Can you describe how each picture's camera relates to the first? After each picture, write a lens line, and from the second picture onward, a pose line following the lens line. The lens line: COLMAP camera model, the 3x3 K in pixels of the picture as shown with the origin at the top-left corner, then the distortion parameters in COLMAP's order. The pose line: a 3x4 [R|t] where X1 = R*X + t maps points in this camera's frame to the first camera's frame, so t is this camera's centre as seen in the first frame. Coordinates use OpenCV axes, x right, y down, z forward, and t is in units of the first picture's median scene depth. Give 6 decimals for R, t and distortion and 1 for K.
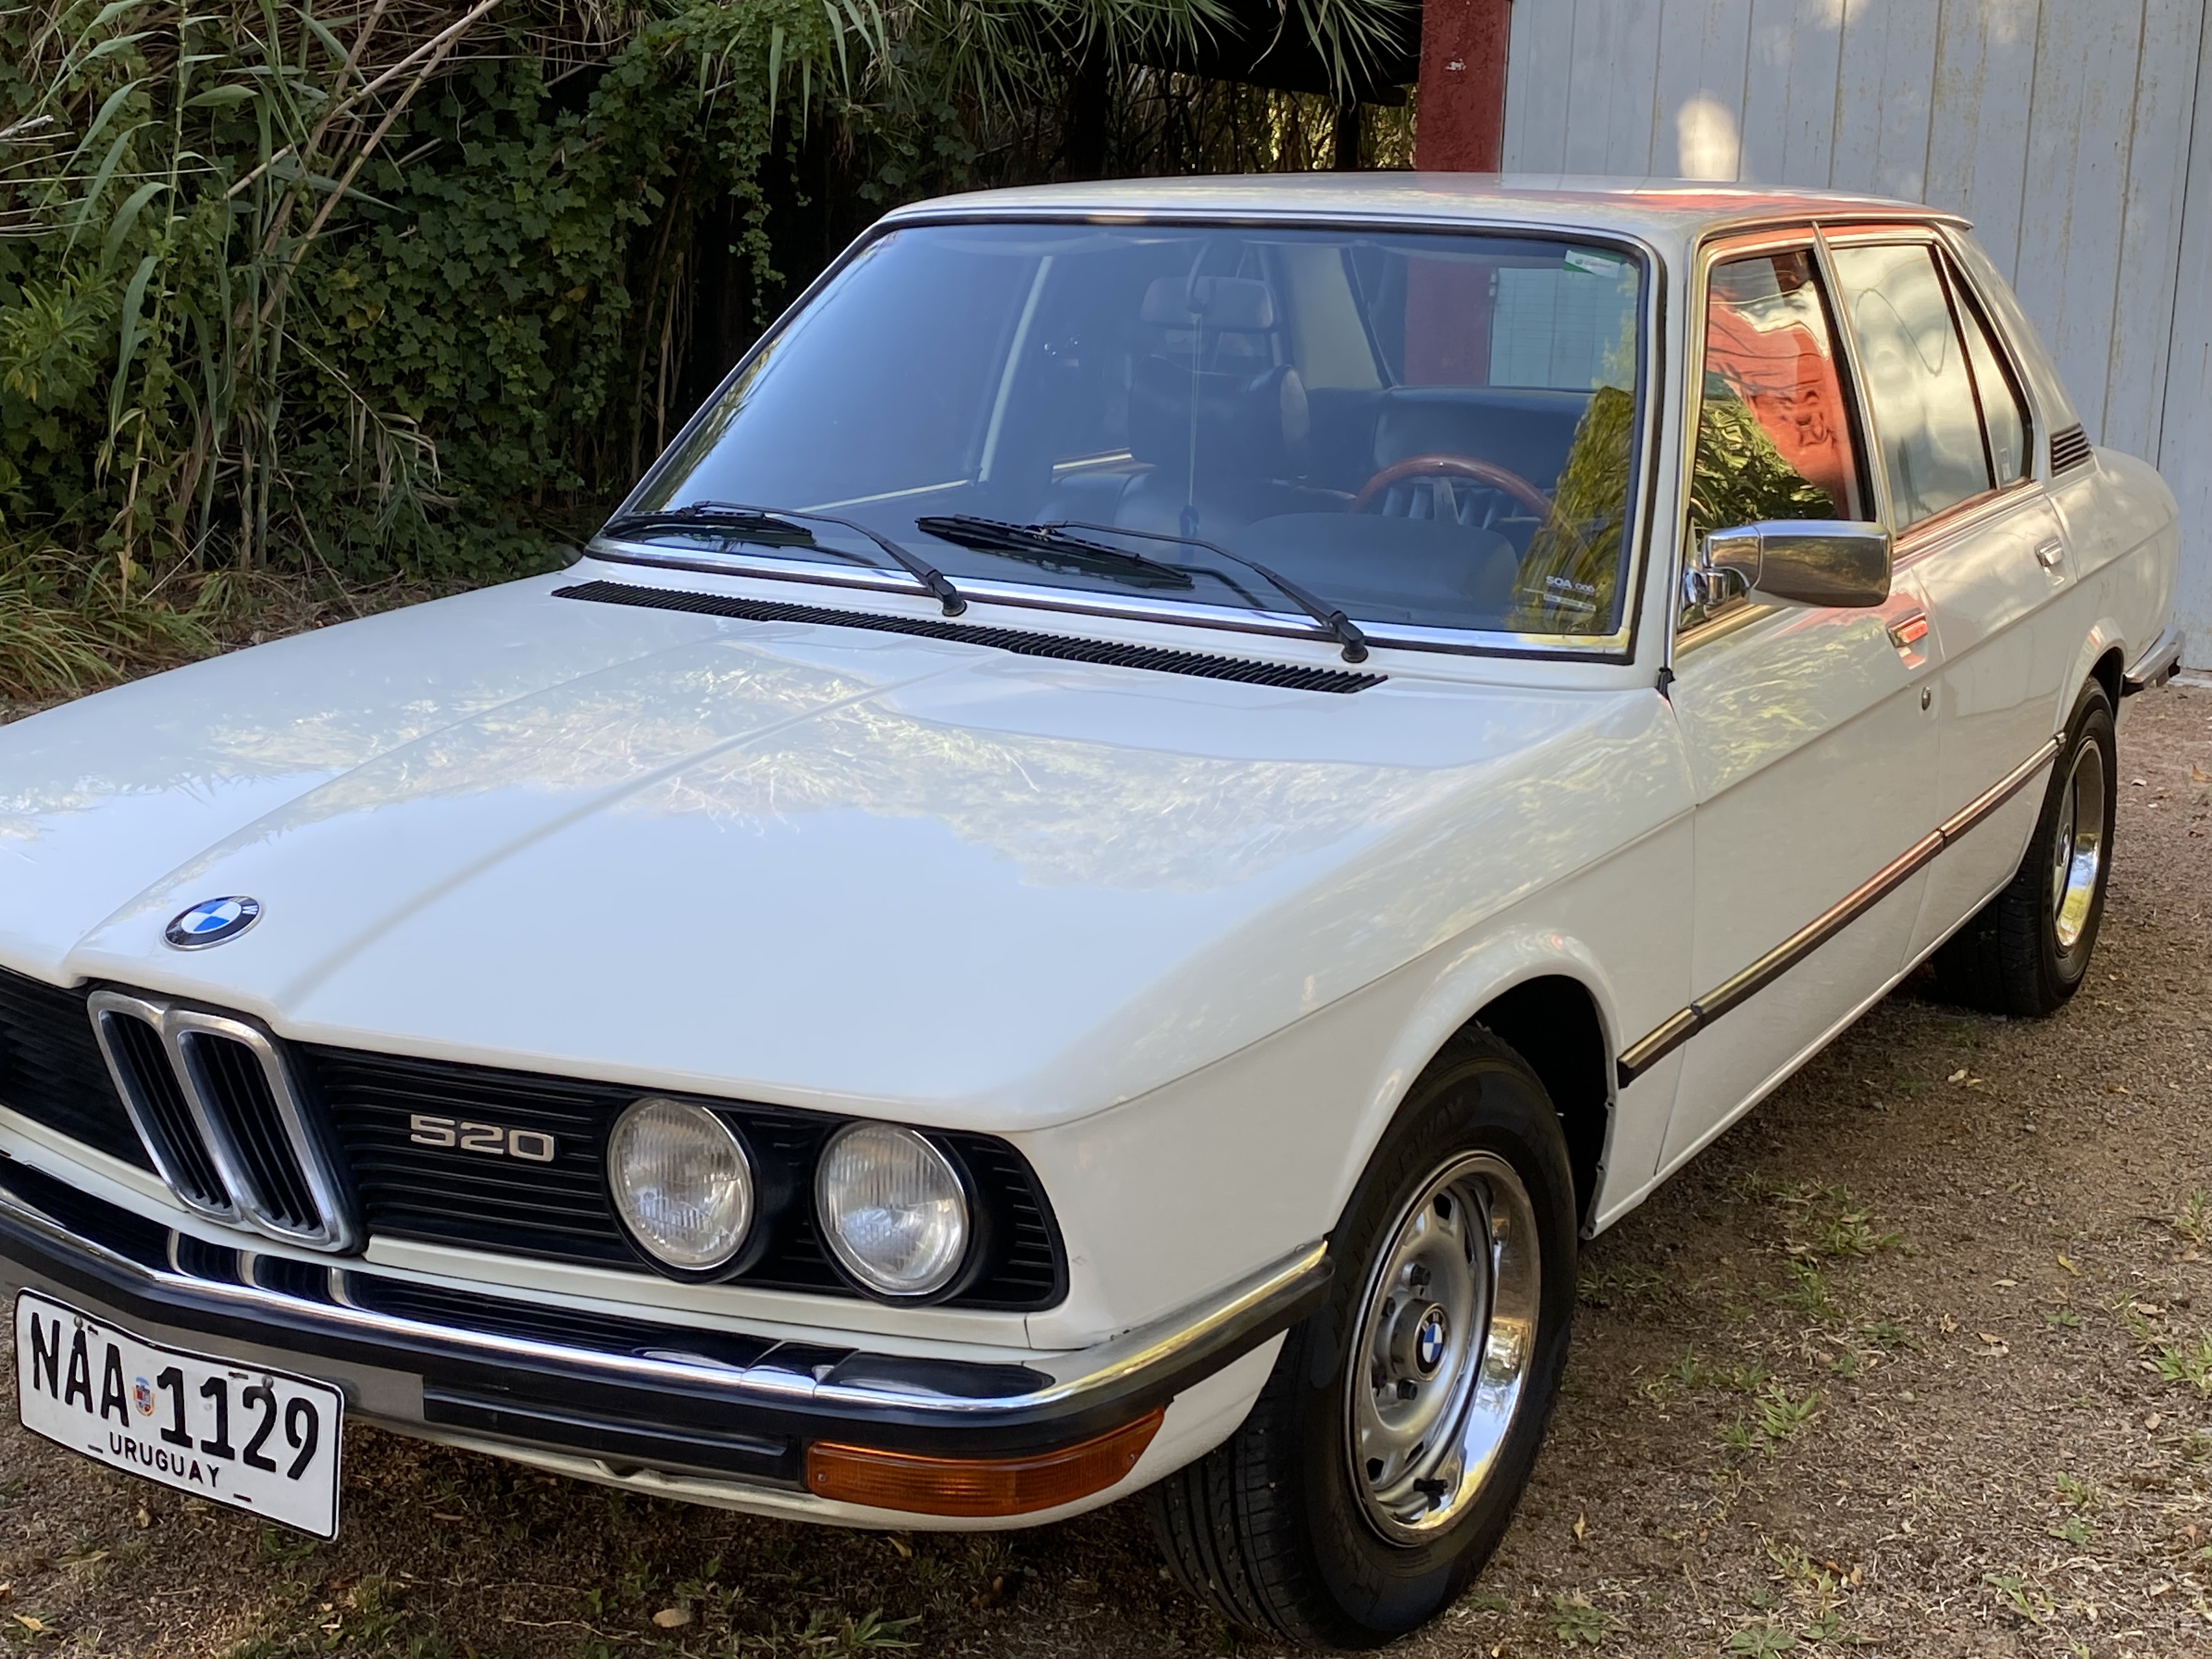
lens RADIAL K [[2756.9, 0, 1111.6], [0, 2756.9, 818.7], [0, 0, 1]] dist [0.030683, 0.000000]
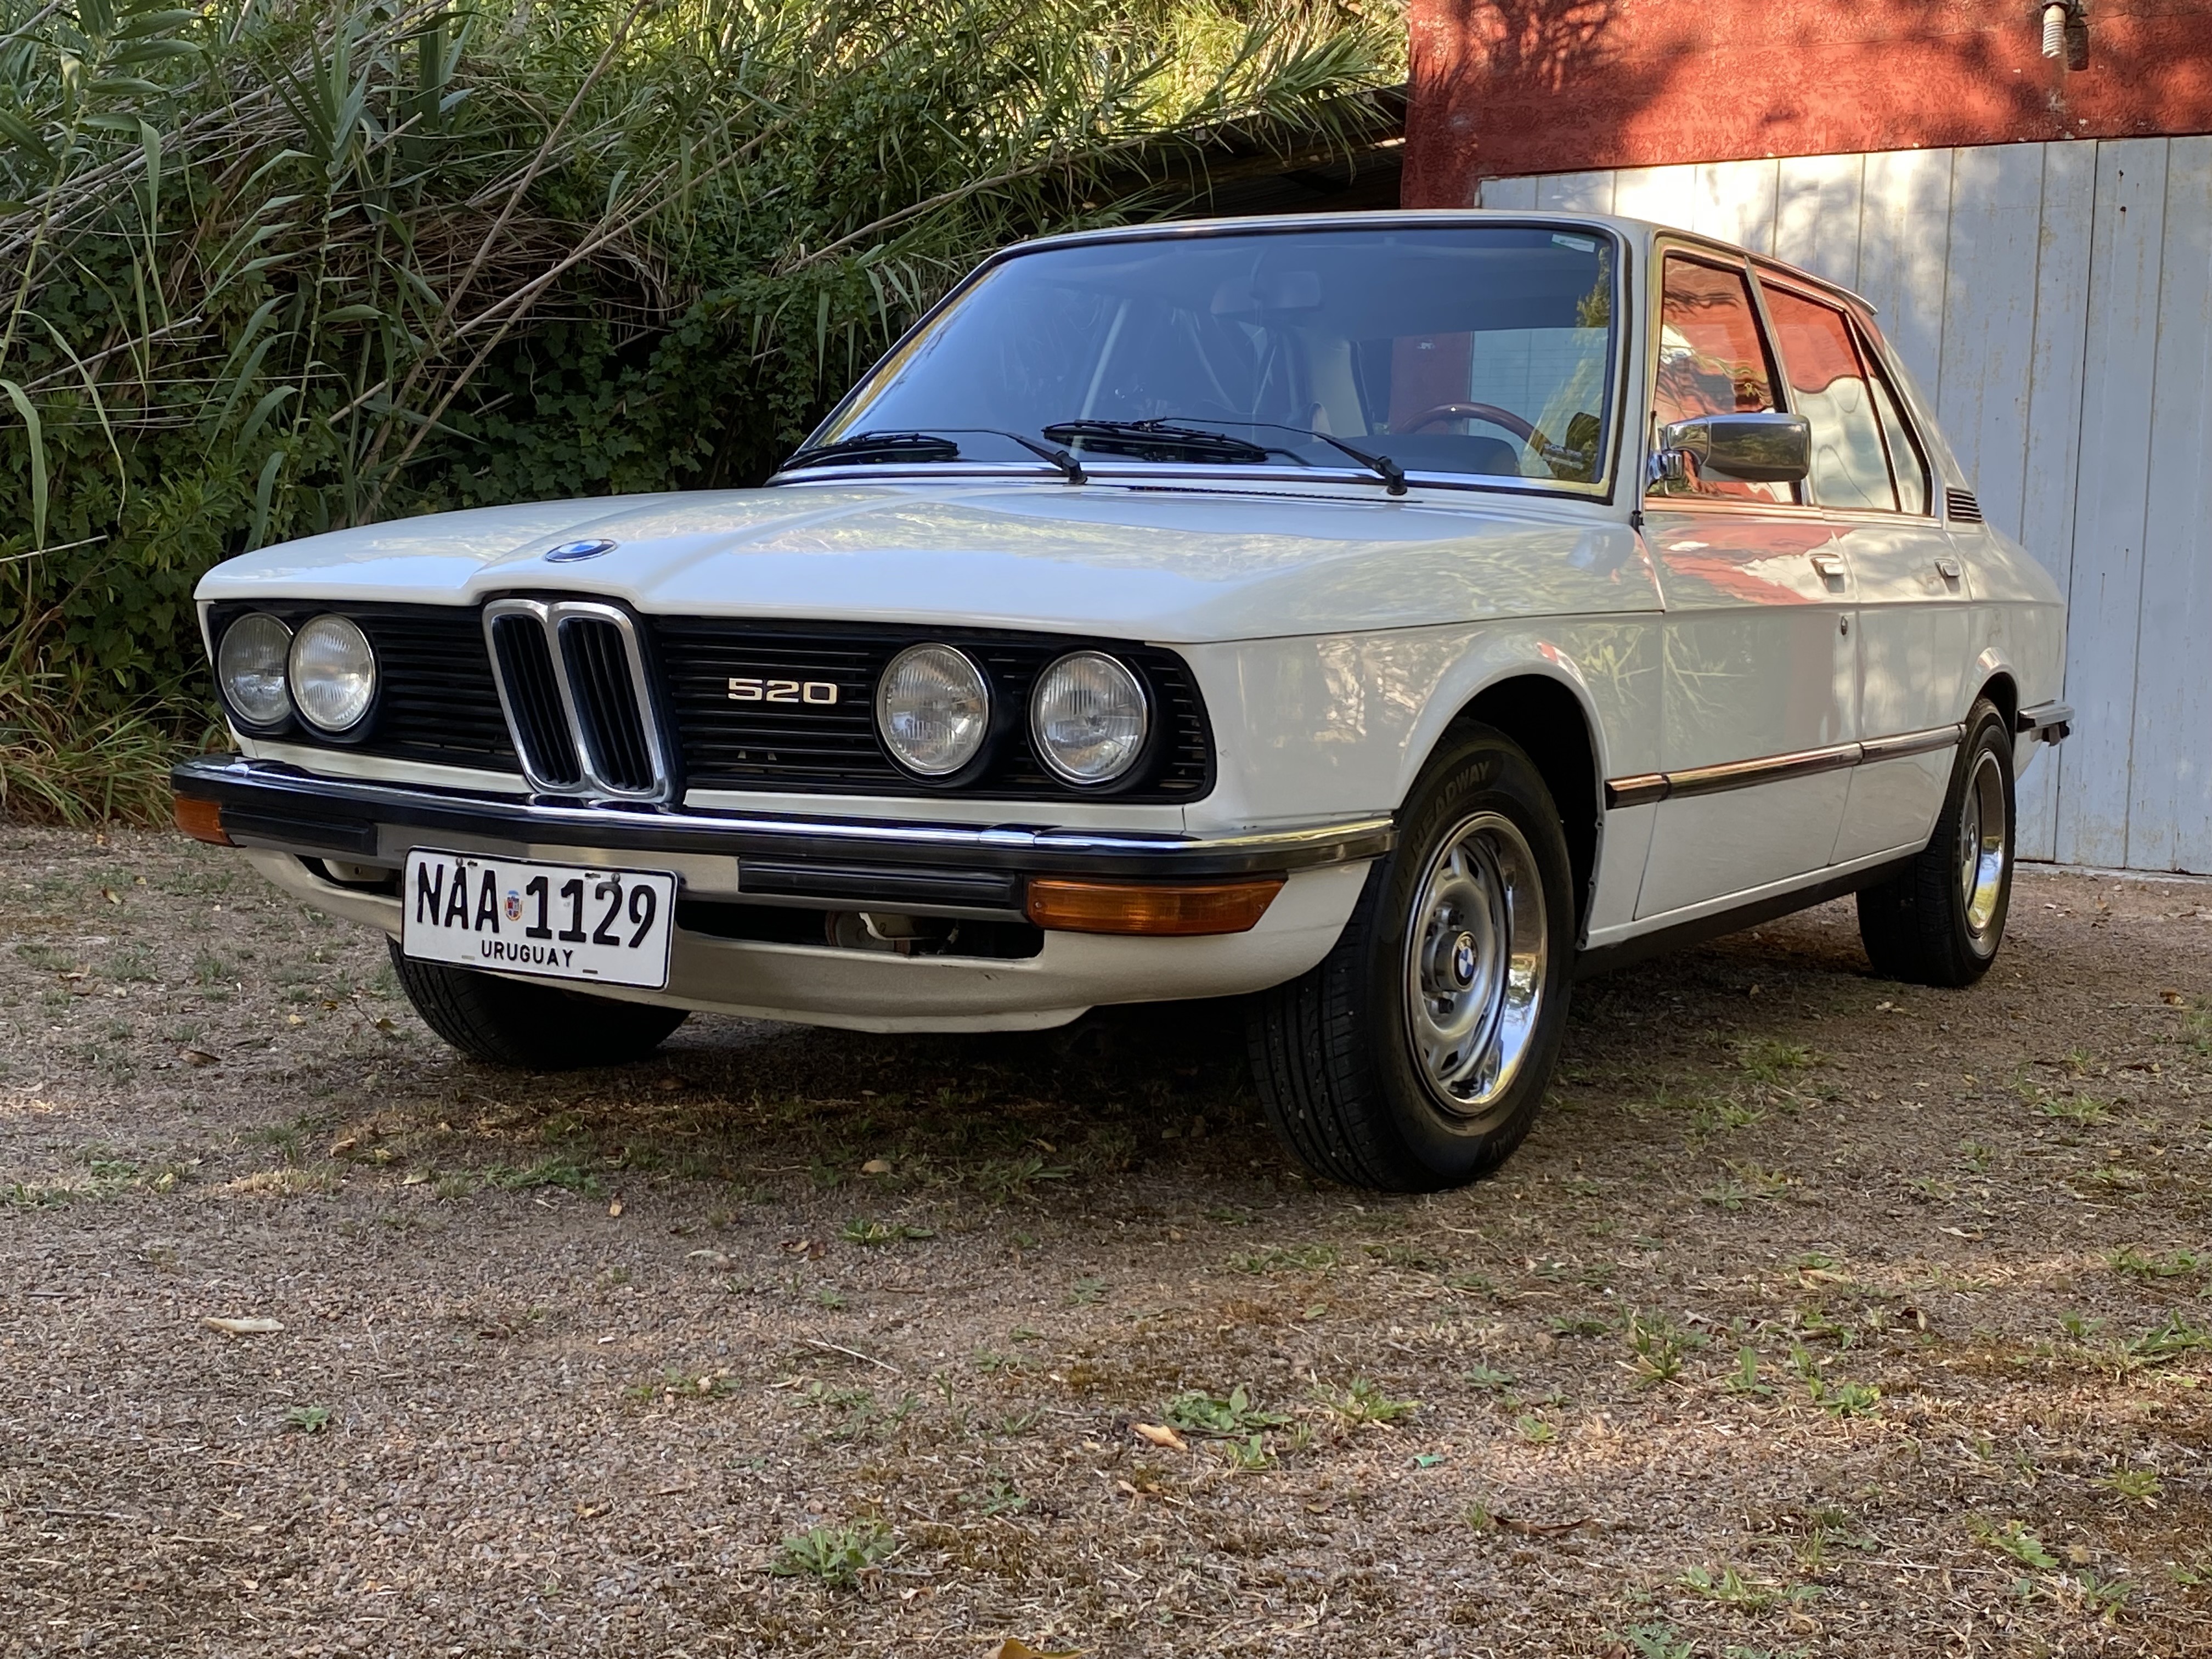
lens RADIAL K [[2756.9, 0, 1108.9], [0, 2756.9, 843.9], [0, 0, 1]] dist [0.030683, 0.000000]
pose [[0.999834, 0.011302, 0.014282, -0.070137], [-0.009274, 0.990822, -0.134858, 0.307284], [-0.015675, 0.134703, 0.990762, -0.284228]]
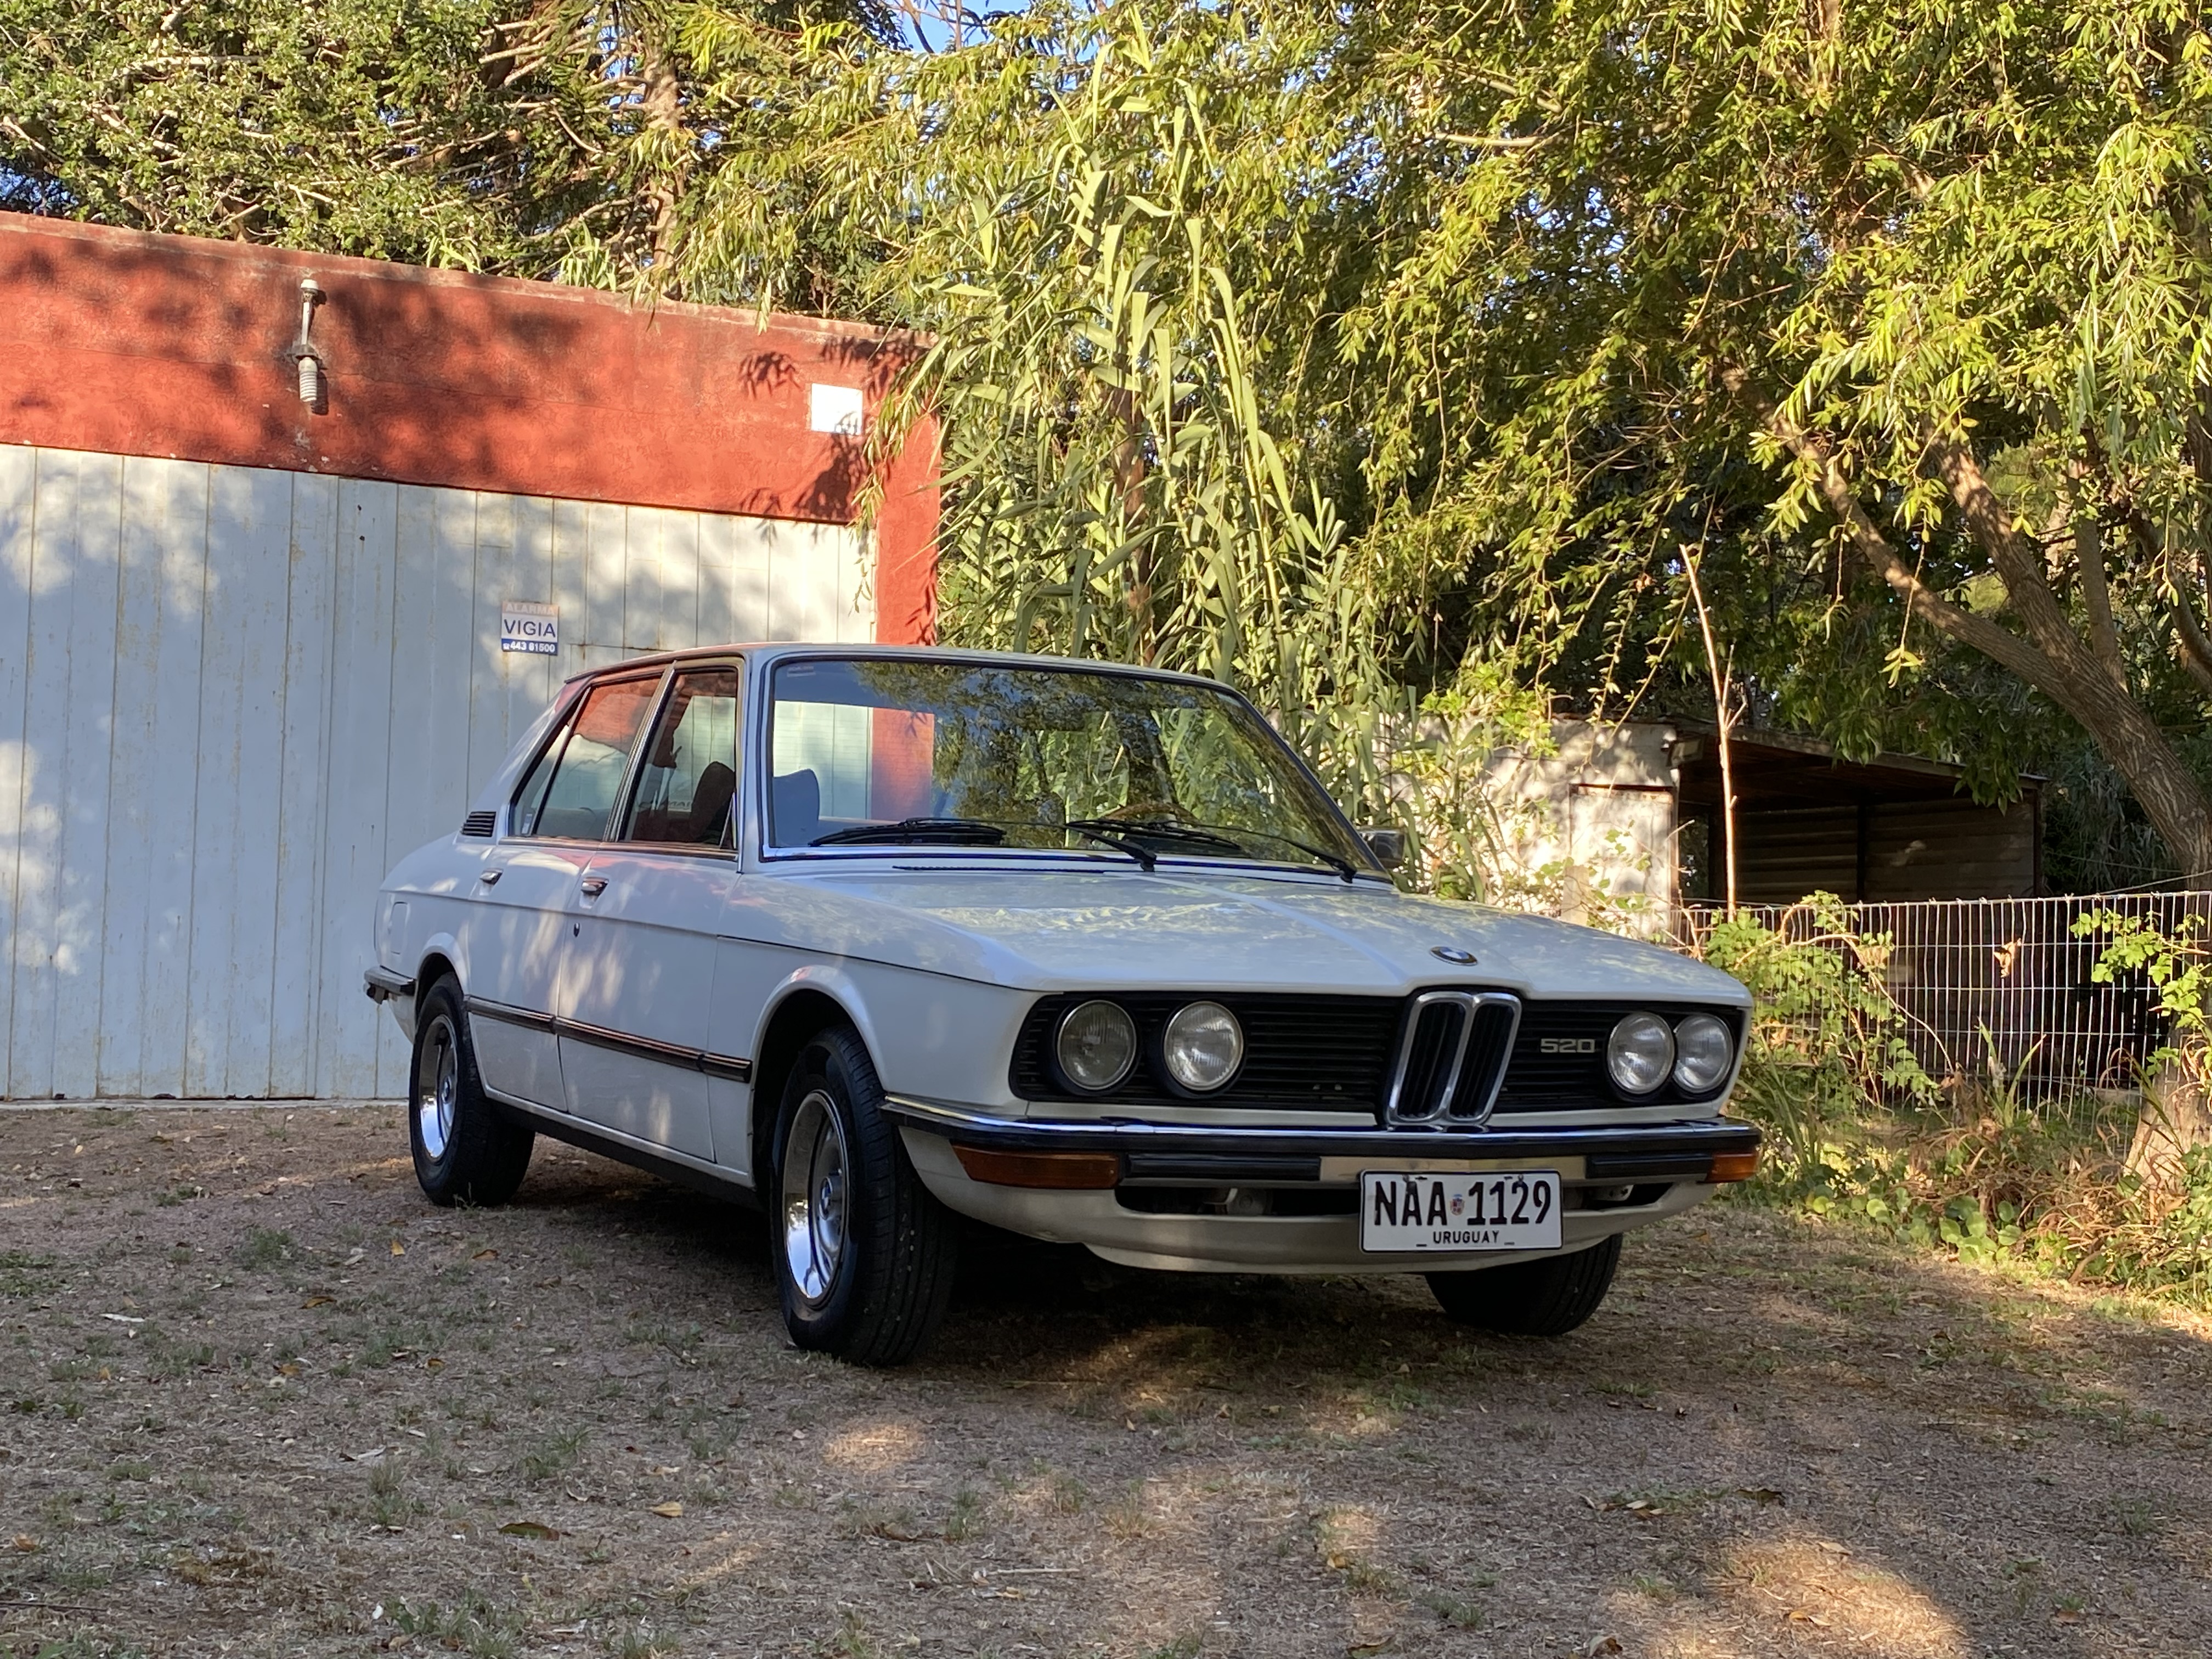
lens RADIAL K [[2756.9, 0, 1100.3], [0, 2756.9, 817.7], [0, 0, 1]] dist [0.030683, 0.000000]
pose [[0.522957, 0.031545, 0.851775, -1.829105], [0.154397, 0.979278, -0.131060, 0.136641], [-0.838259, 0.200051, 0.507250, 0.157306]]
